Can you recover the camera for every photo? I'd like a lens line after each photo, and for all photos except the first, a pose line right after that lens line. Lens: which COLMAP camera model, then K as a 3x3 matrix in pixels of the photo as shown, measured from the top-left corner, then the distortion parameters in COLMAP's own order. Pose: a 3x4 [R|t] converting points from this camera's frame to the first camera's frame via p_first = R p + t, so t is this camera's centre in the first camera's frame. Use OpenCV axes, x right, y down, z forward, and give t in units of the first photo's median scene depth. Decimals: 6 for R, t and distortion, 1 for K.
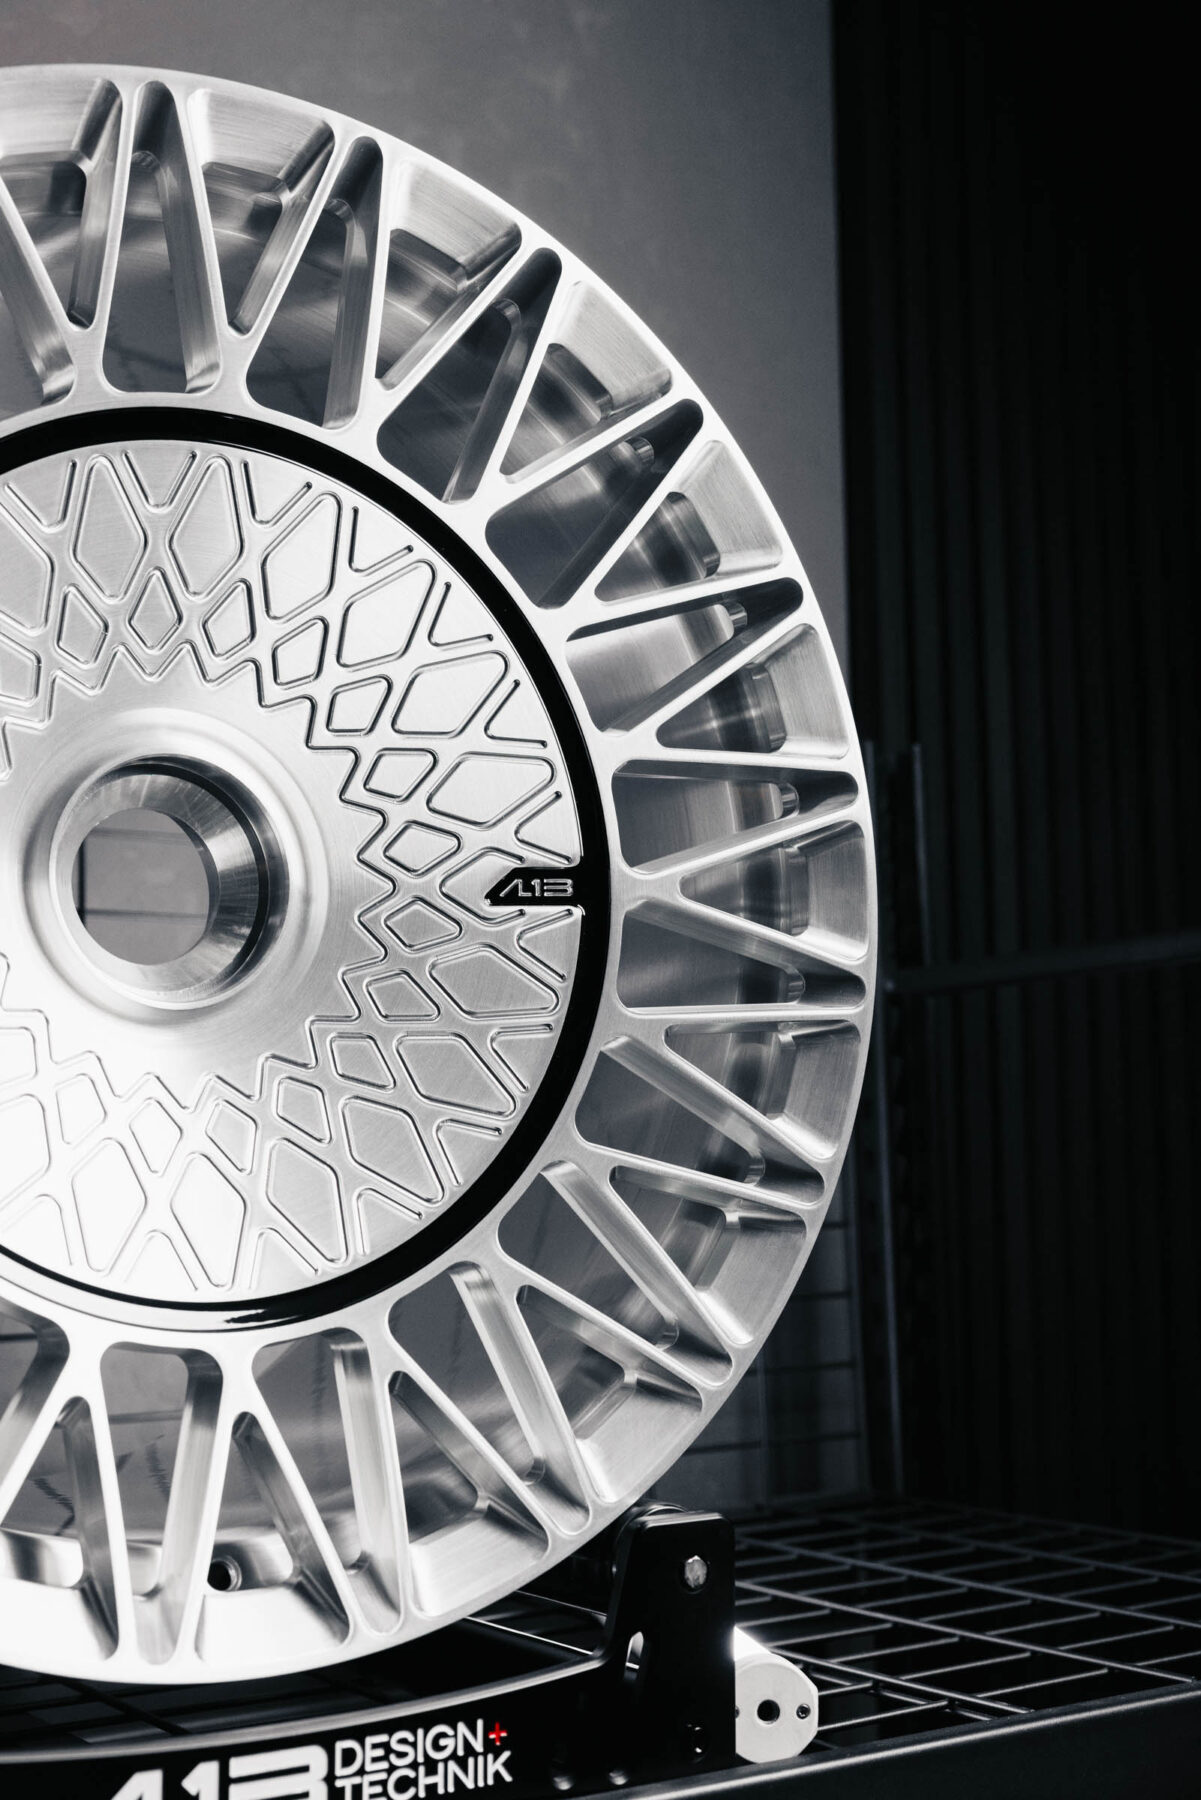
lens RADIAL K [[2324.3, 0, 587.1], [0, 2324.3, 899.2], [0, 0, 1]] dist [0.030897, 0.000000]
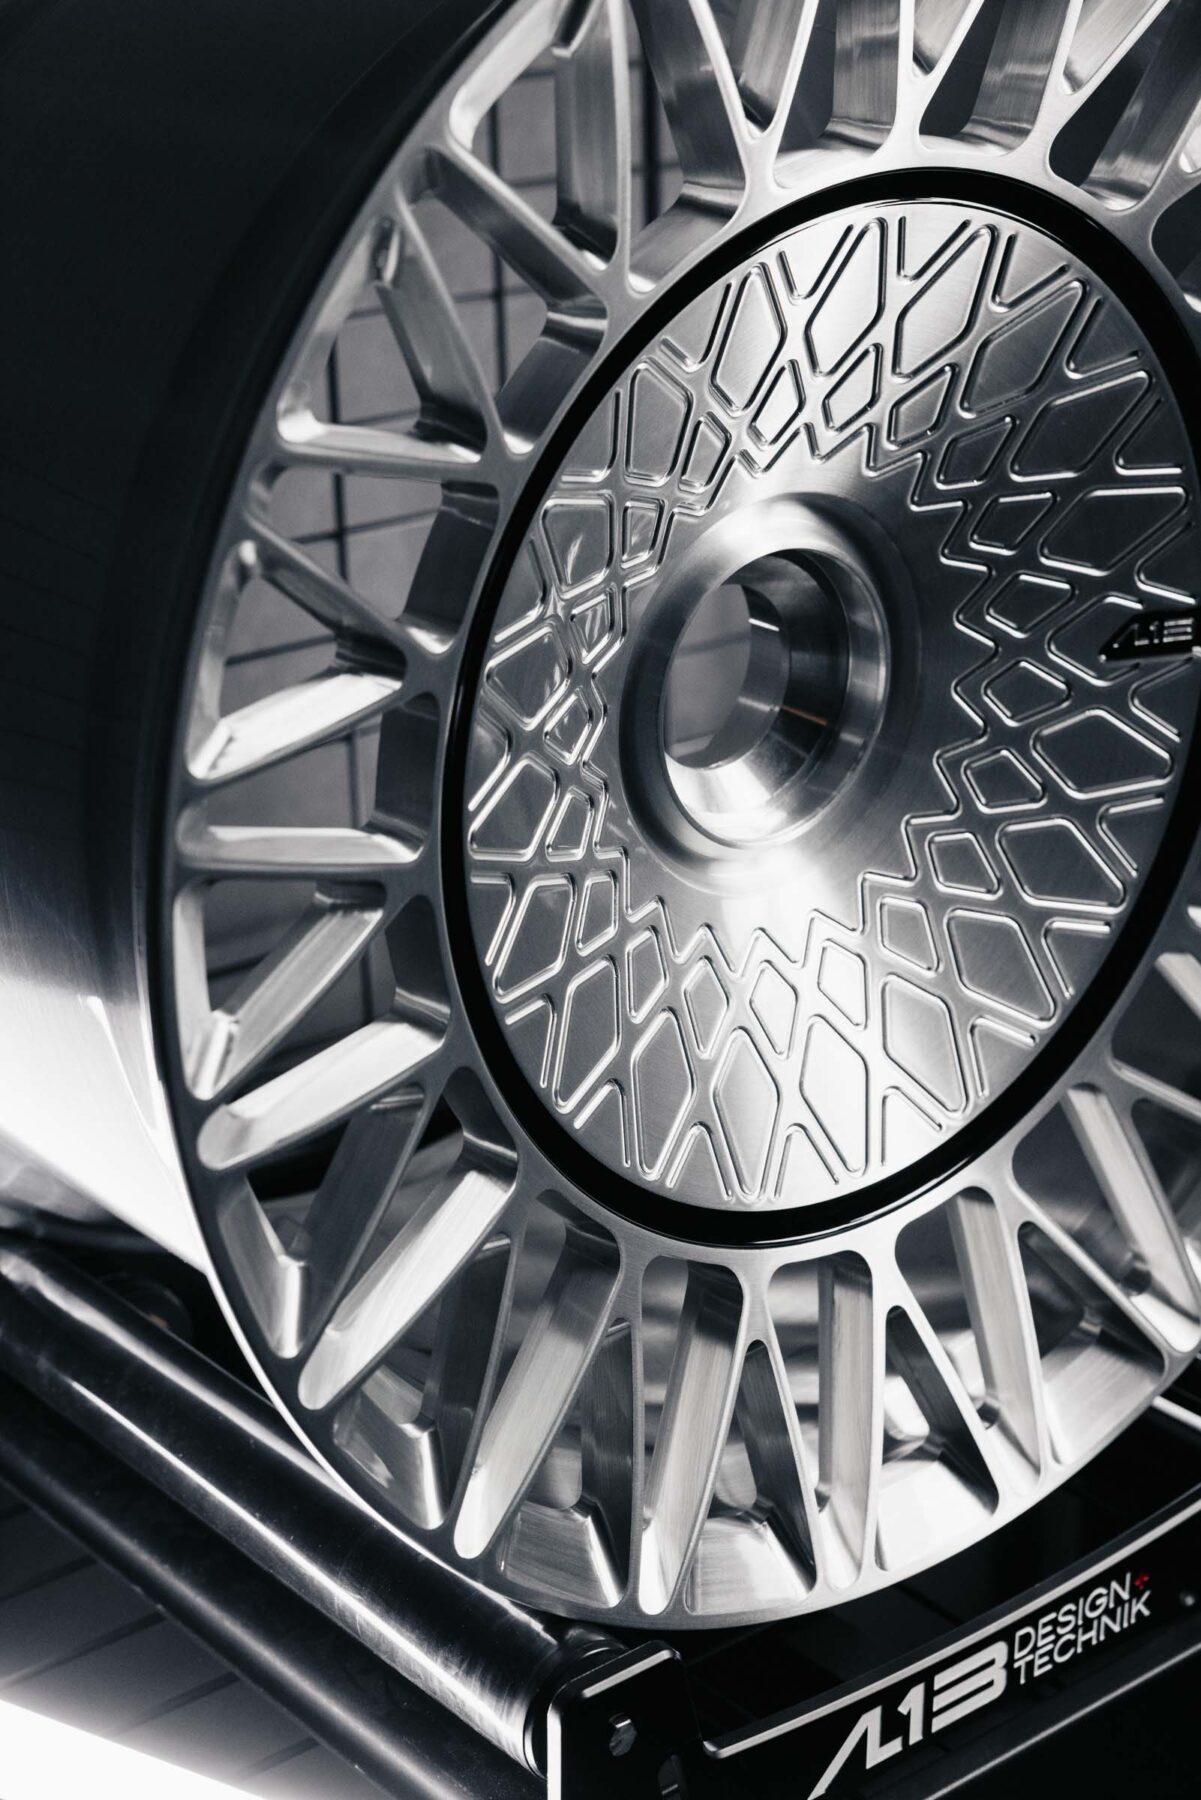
lens RADIAL K [[3132.1, 0, 601.3], [0, 3132.1, 909.2], [0, 0, 1]] dist [0.063952, 0.000000]
pose [[0.994901, -0.029105, 0.096564, -0.348320], [-0.020107, 0.880996, 0.472697, -0.469493], [-0.098830, -0.472228, 0.875918, -0.015694]]
